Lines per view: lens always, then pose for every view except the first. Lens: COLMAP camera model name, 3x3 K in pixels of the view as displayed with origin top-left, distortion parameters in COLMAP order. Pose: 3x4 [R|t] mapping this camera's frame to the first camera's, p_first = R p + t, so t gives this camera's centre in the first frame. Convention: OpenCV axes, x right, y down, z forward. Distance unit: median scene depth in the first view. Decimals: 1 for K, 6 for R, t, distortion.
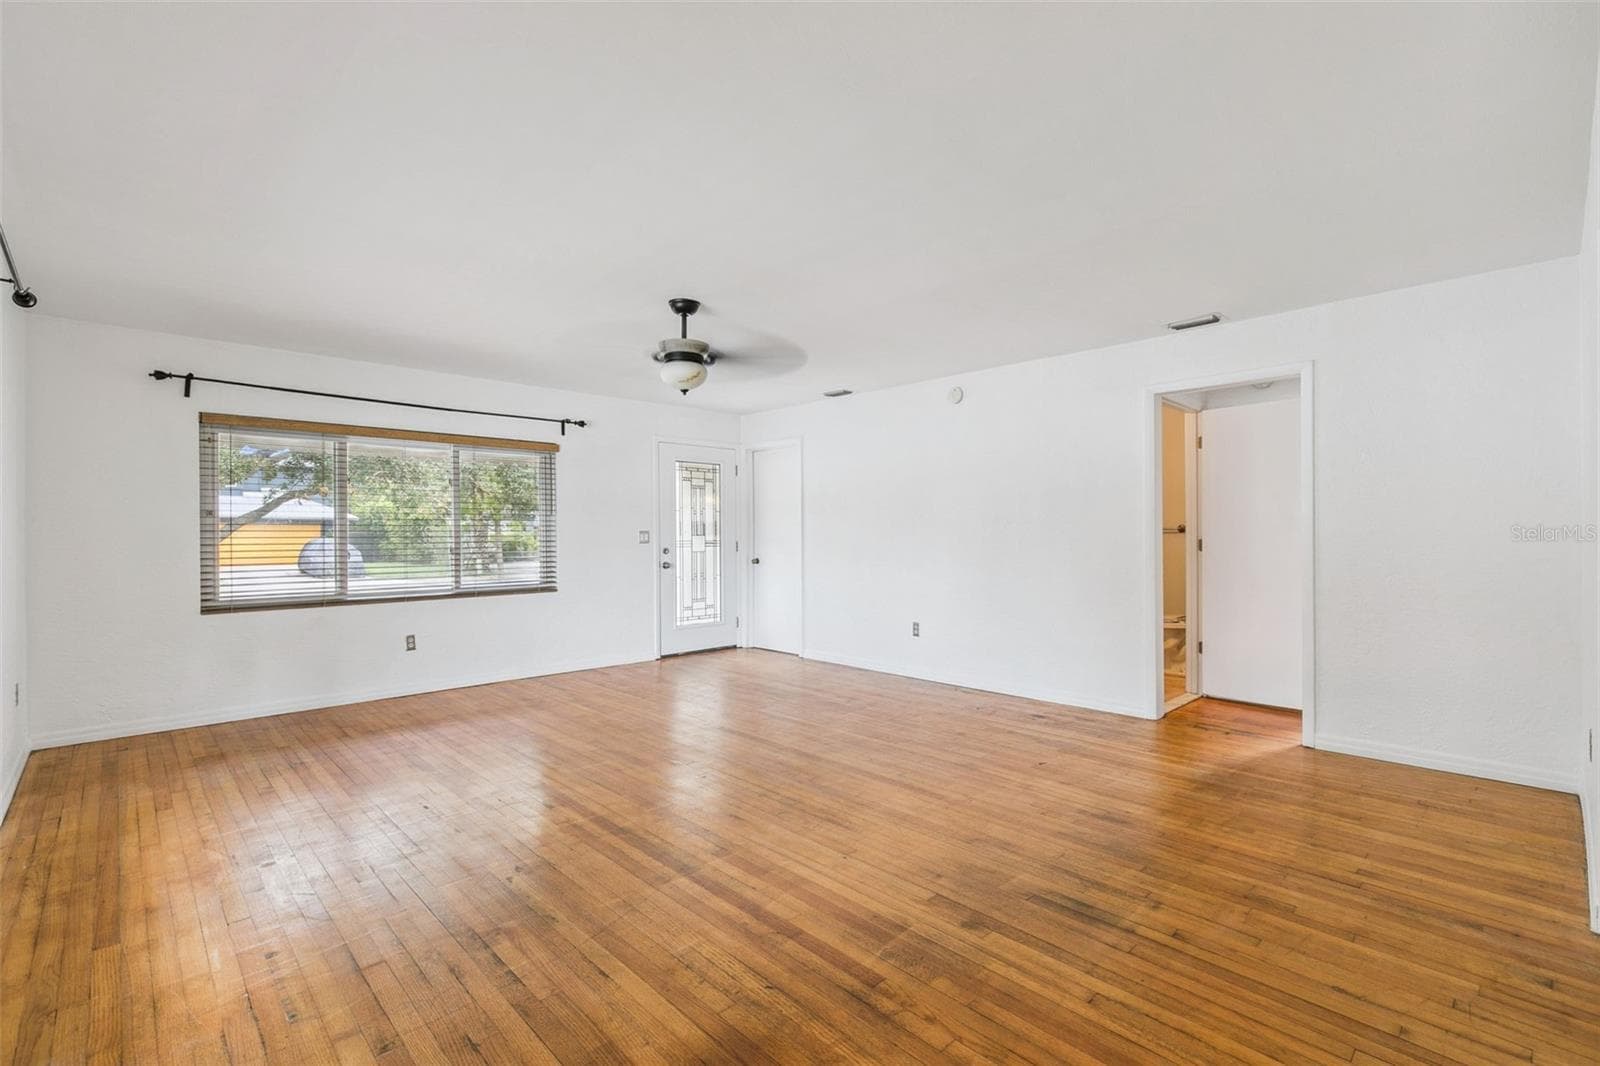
lens RADIAL K [[718.7, 0, 807.2], [0, 718.7, 538.5], [0, 0, 1]] dist [0.005674, 0.000010]
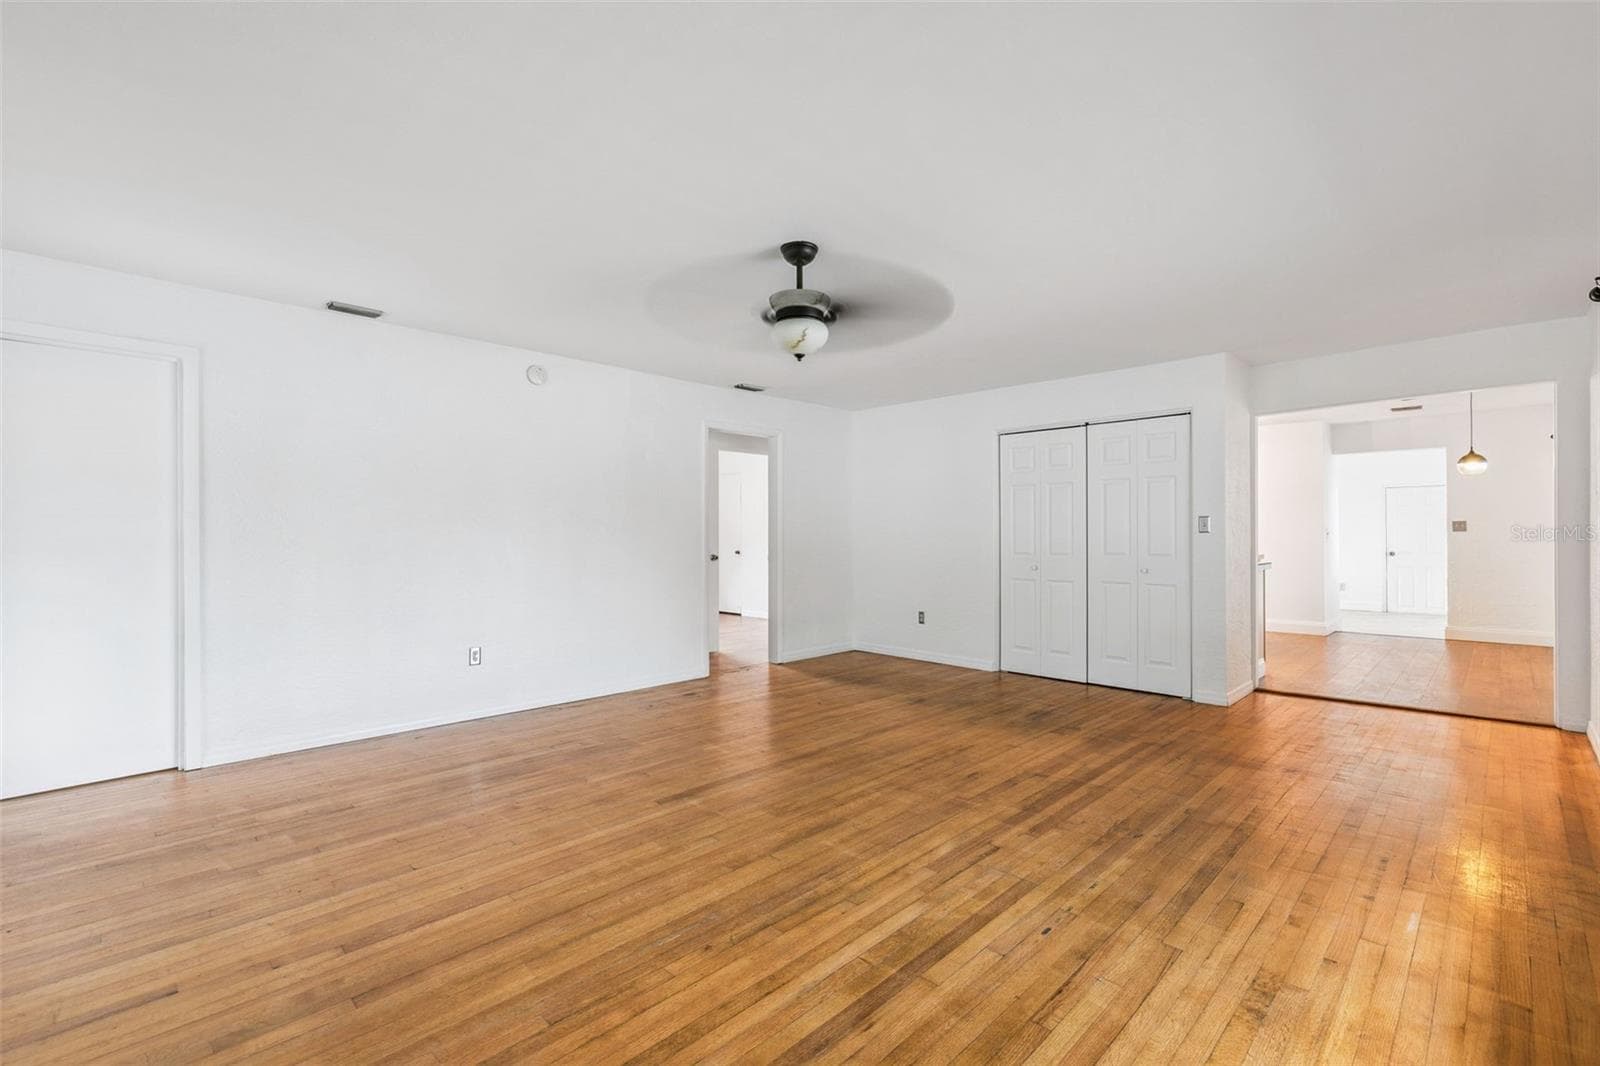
lens RADIAL K [[717.7, 0, 813.9], [0, 717.7, 528.0], [0, 0, 1]] dist [0.010067, 0.000594]
pose [[-0.036296, 0.011520, 0.999275, -1.003501], [0.007035, 0.999912, -0.011272, -0.001350], [-0.999316, 0.006620, -0.036374, 1.032304]]
